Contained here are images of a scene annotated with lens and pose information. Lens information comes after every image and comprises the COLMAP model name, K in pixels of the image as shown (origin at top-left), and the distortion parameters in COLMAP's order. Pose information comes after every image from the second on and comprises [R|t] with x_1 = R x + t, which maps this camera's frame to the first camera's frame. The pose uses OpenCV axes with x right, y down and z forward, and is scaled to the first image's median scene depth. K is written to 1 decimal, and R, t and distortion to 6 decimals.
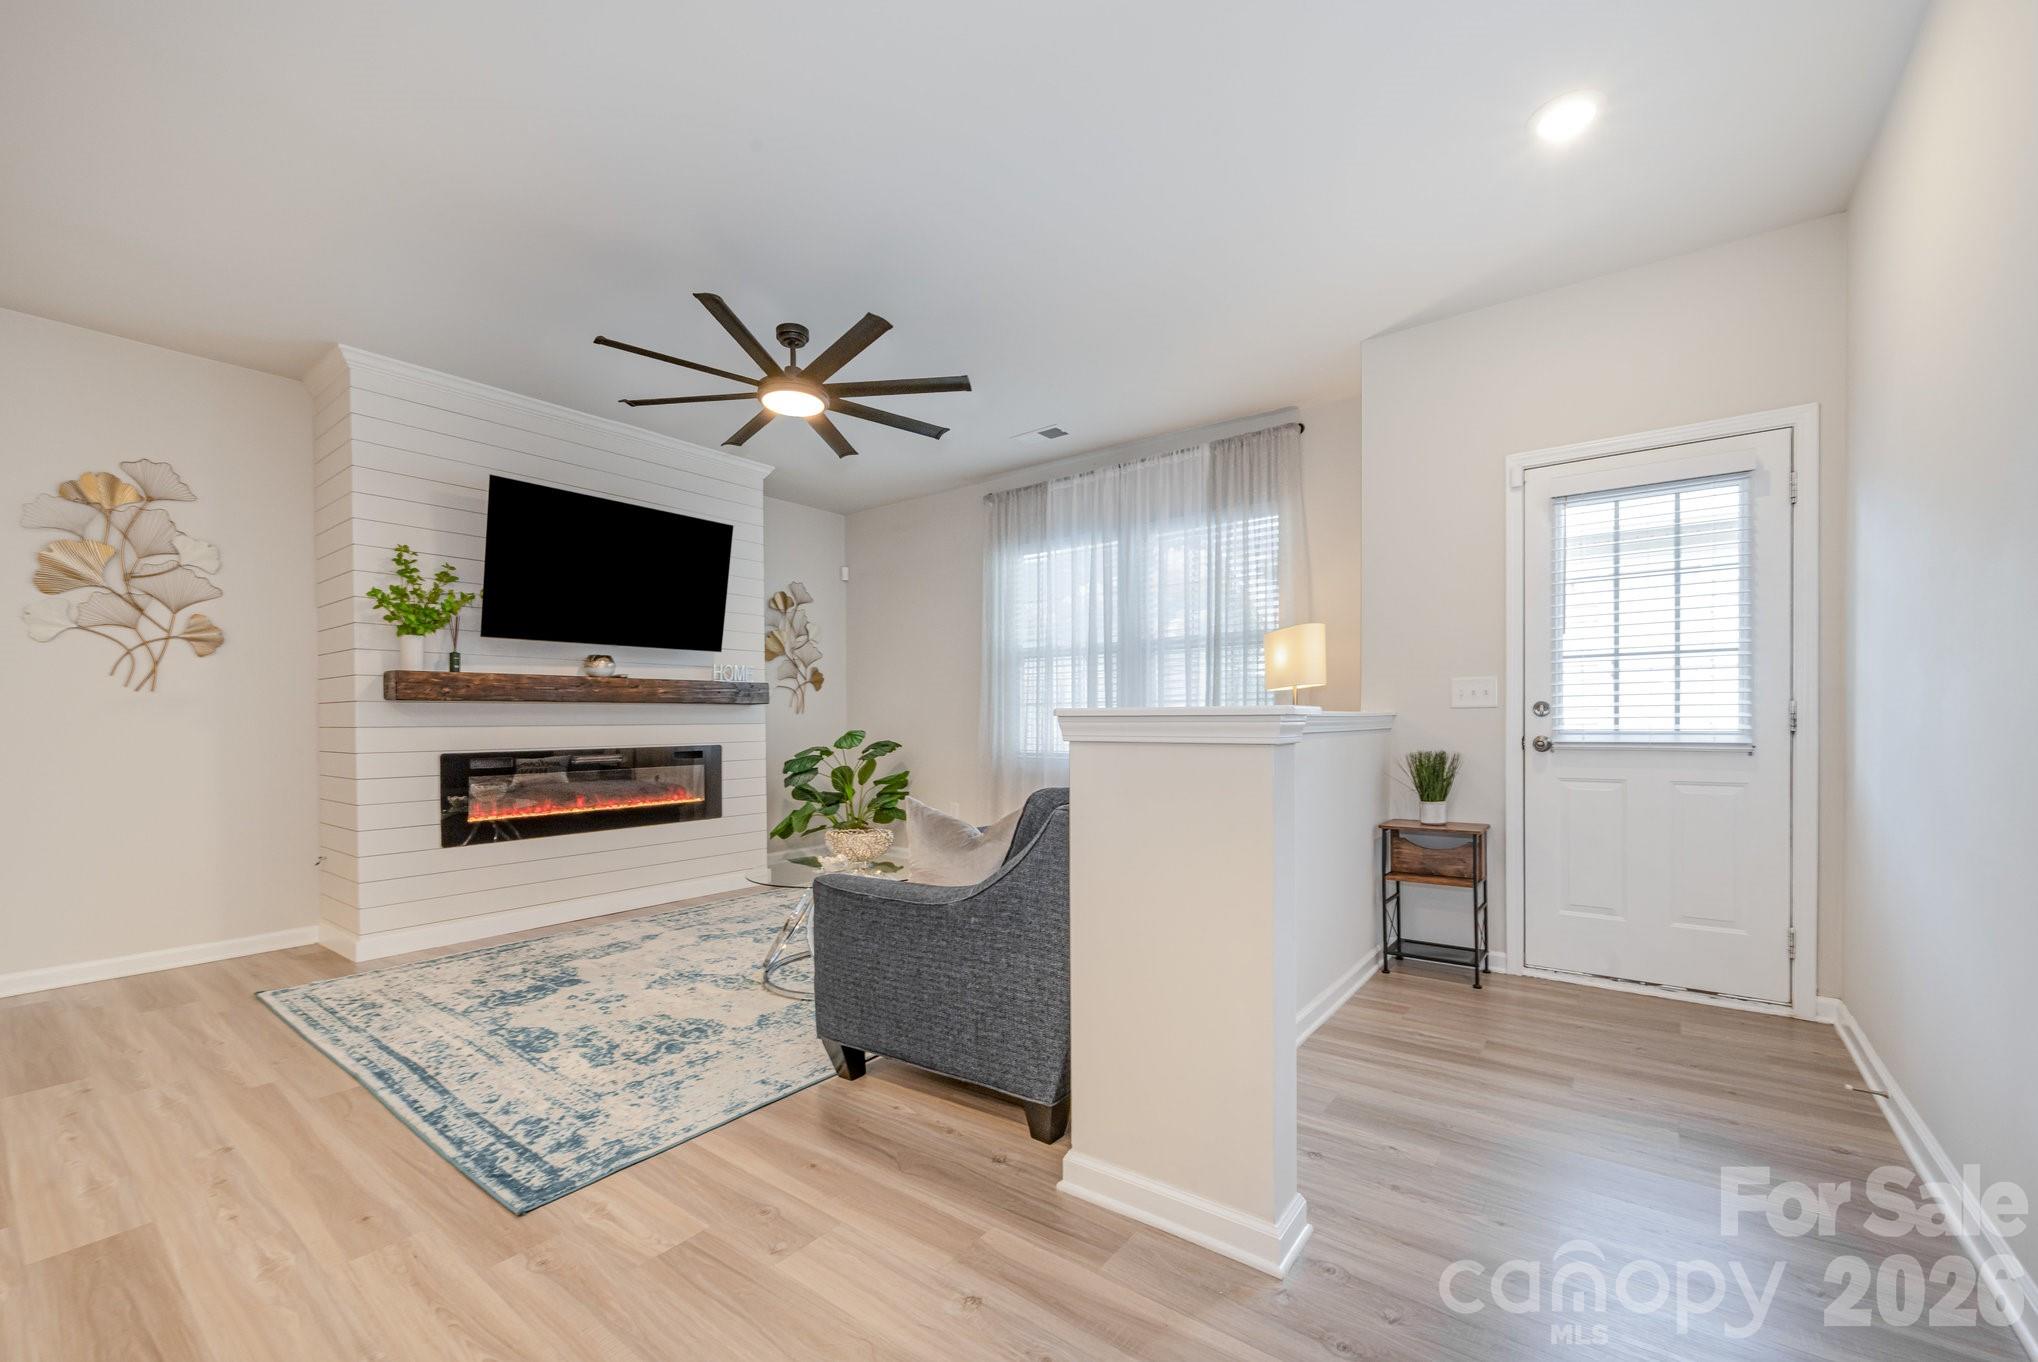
lens RADIAL K [[828.0, 0, 1029.5], [0, 828.0, 734.1], [0, 0, 1]] dist [-0.003994, -0.000419]
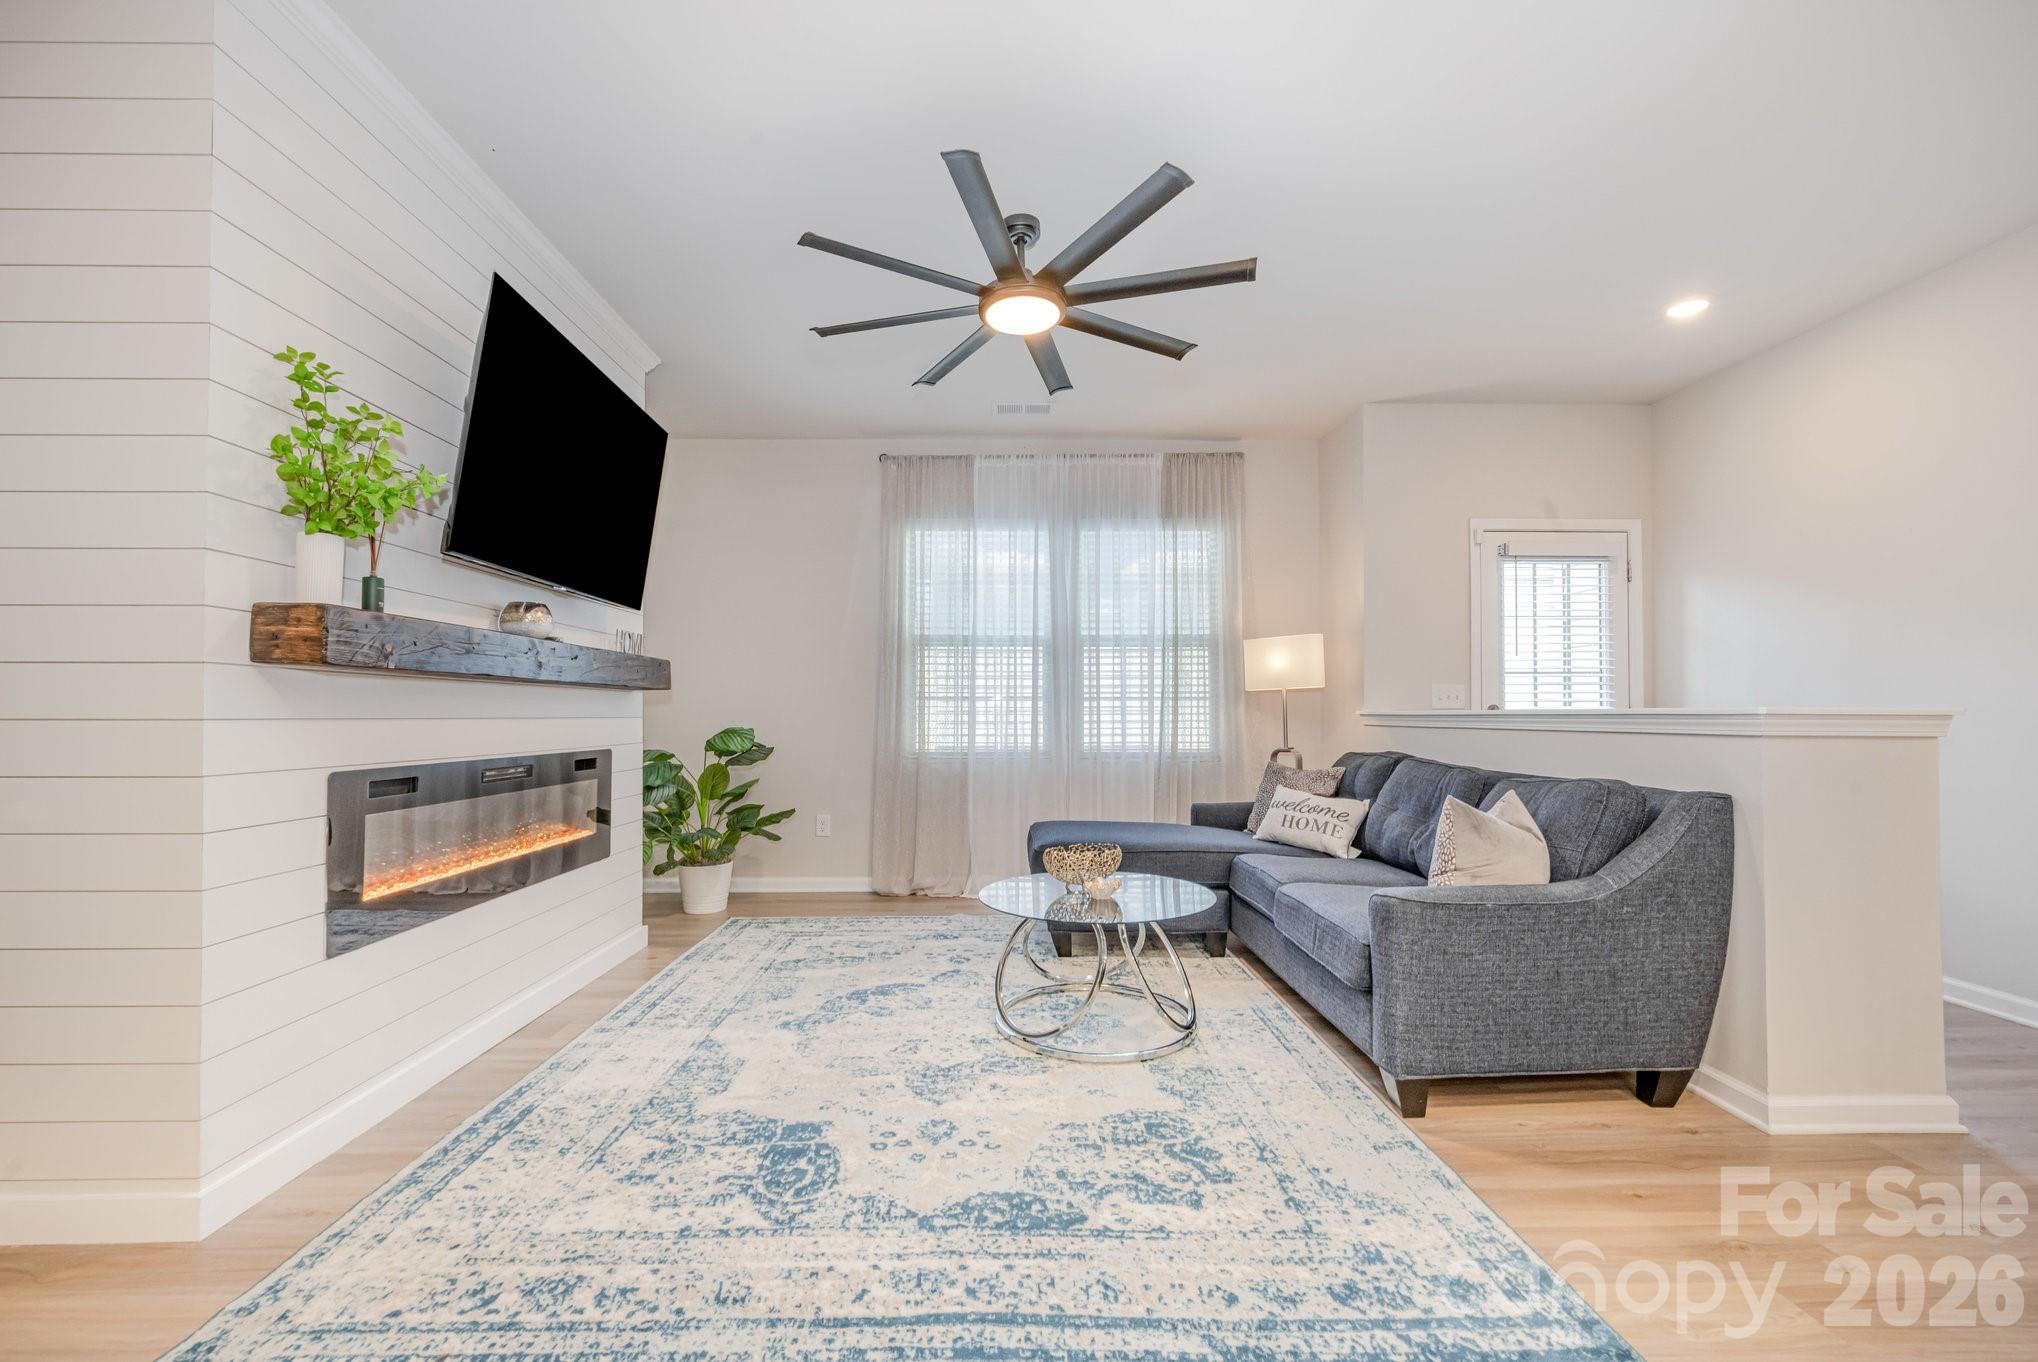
lens RADIAL K [[840.9, 0, 1018.3], [0, 840.9, 705.3], [0, 0, 1]] dist [-0.000275, -0.000552]
pose [[0.791877, 0.015963, 0.610472, -0.815325], [0.002777, 0.999554, -0.029738, -0.000913], [-0.610674, 0.025245, 0.791479, 0.388679]]
